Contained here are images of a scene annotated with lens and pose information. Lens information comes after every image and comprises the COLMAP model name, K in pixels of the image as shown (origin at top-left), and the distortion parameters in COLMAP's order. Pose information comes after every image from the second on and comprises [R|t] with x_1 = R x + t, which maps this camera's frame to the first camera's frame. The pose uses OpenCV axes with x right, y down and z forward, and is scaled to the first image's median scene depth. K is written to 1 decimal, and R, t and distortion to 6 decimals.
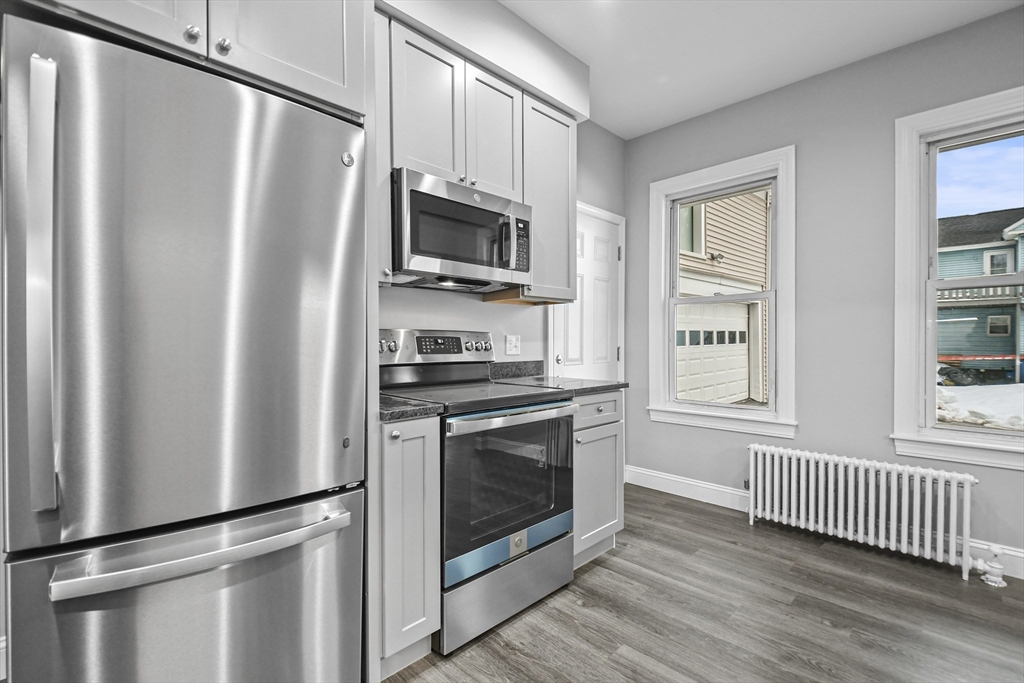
lens RADIAL K [[459.3, 0, 511.4], [0, 459.3, 346.4], [0, 0, 1]] dist [0.021524, -0.011264]
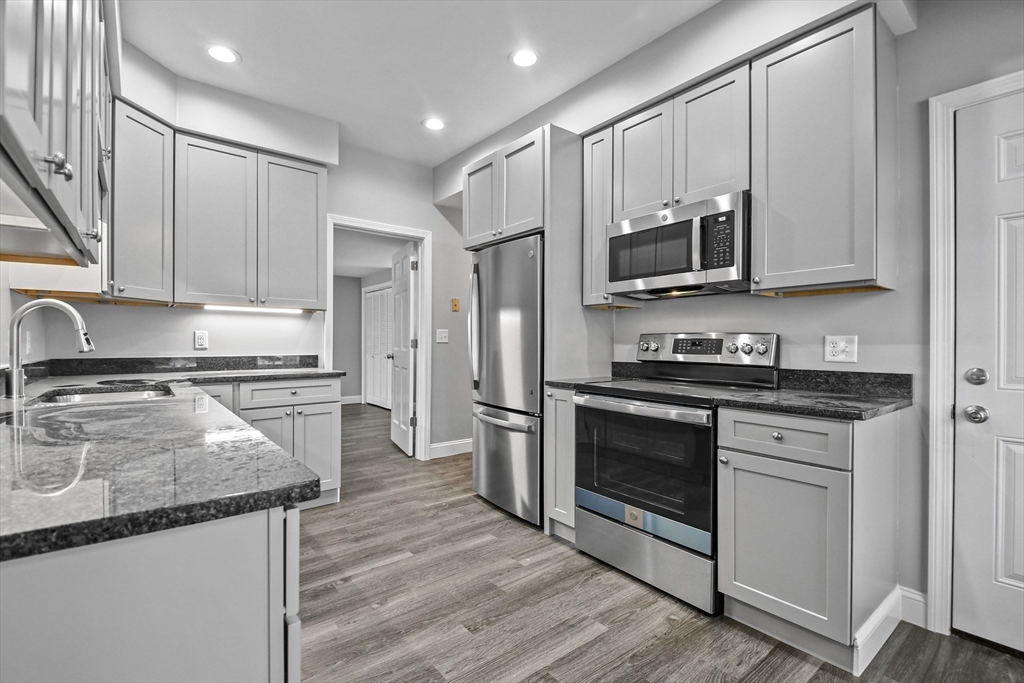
lens RADIAL K [[459.3, 0, 489.3], [0, 459.3, 343.9], [0, 0, 1]] dist [0.021524, -0.011264]
pose [[-0.135806, 0.002697, -0.990732, 0.923850], [-0.016631, 0.999849, 0.005001, -0.005654], [0.990596, 0.017156, -0.135740, 0.600483]]
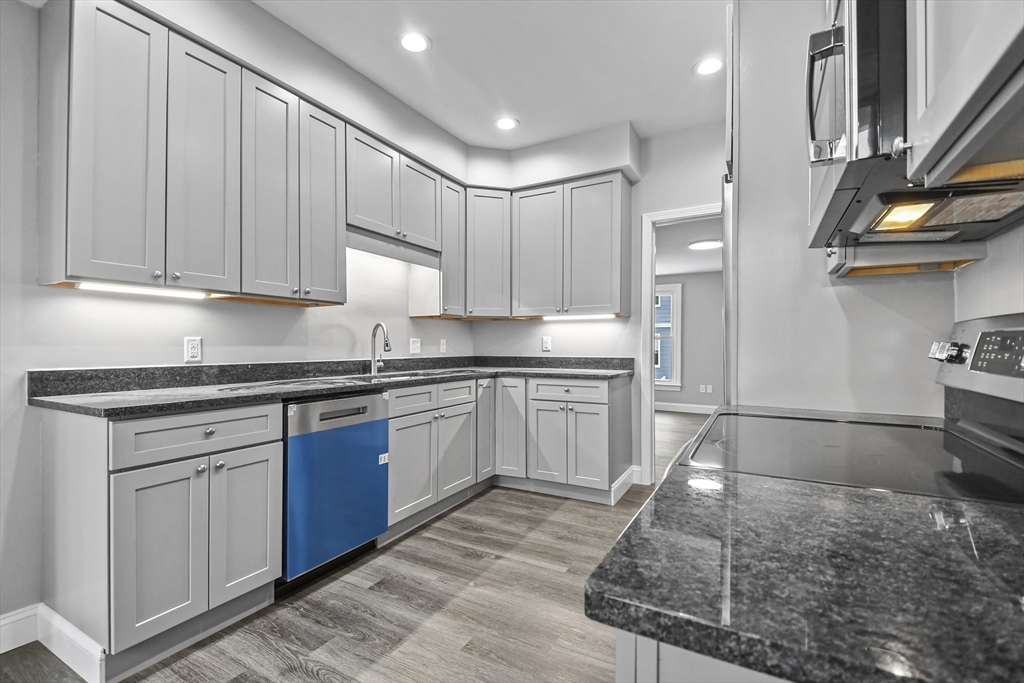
lens RADIAL K [[459.3, 0, 514.2], [0, 459.3, 345.6], [0, 0, 1]] dist [0.021524, -0.011264]
pose [[-0.964483, 0.001126, -0.264141, 0.317114], [-0.001838, 0.999938, 0.010971, -0.008310], [0.264137, 0.011067, -0.964422, 1.164461]]
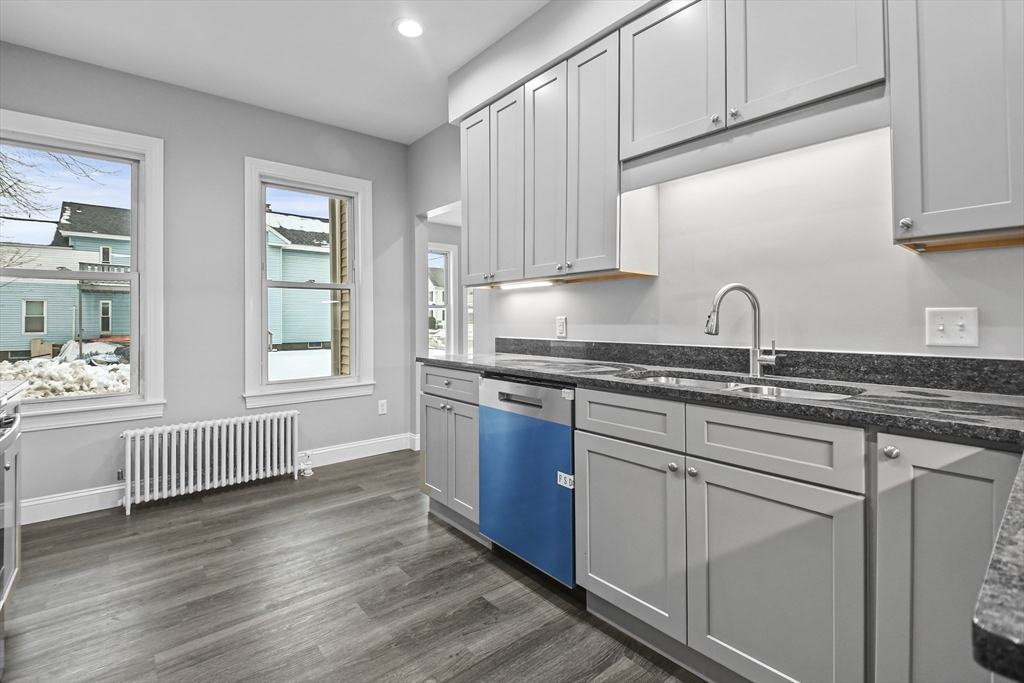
lens RADIAL K [[459.3, 0, 492.5], [0, 459.3, 314.1], [0, 0, 1]] dist [0.021524, -0.011264]
pose [[0.125343, 0.014911, 0.992001, -0.414811], [0.015545, 0.999735, -0.016991, -0.003663], [-0.991992, 0.017551, 0.125078, 0.145722]]
